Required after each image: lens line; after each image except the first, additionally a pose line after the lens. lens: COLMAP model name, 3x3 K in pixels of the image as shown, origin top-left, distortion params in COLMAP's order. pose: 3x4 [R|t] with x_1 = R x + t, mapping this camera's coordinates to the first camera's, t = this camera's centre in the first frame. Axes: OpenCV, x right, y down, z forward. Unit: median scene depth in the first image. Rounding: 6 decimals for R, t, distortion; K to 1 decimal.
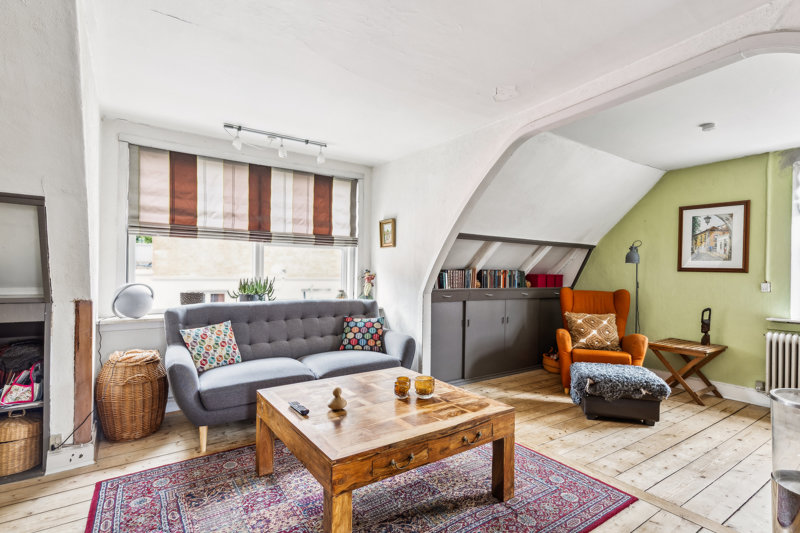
lens RADIAL K [[390.6, 0, 401.3], [0, 390.6, 281.3], [0, 0, 1]] dist [-0.002611, -0.000386]
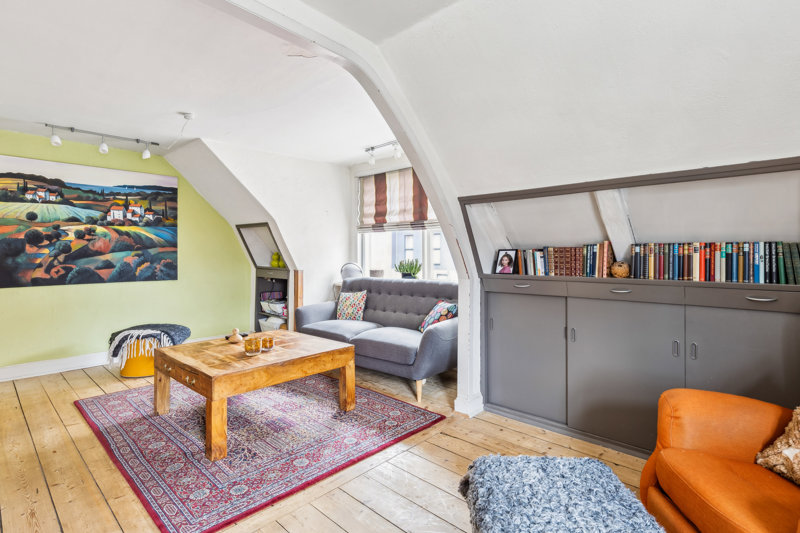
lens RADIAL K [[389.3, 0, 400.7], [0, 389.3, 260.5], [0, 0, 1]] dist [0.001072, 0.000289]
pose [[0.228150, 0.001629, -0.973625, 0.880845], [-0.010849, 0.999941, -0.000869, -0.004798], [0.973566, 0.010761, 0.228154, 0.761489]]
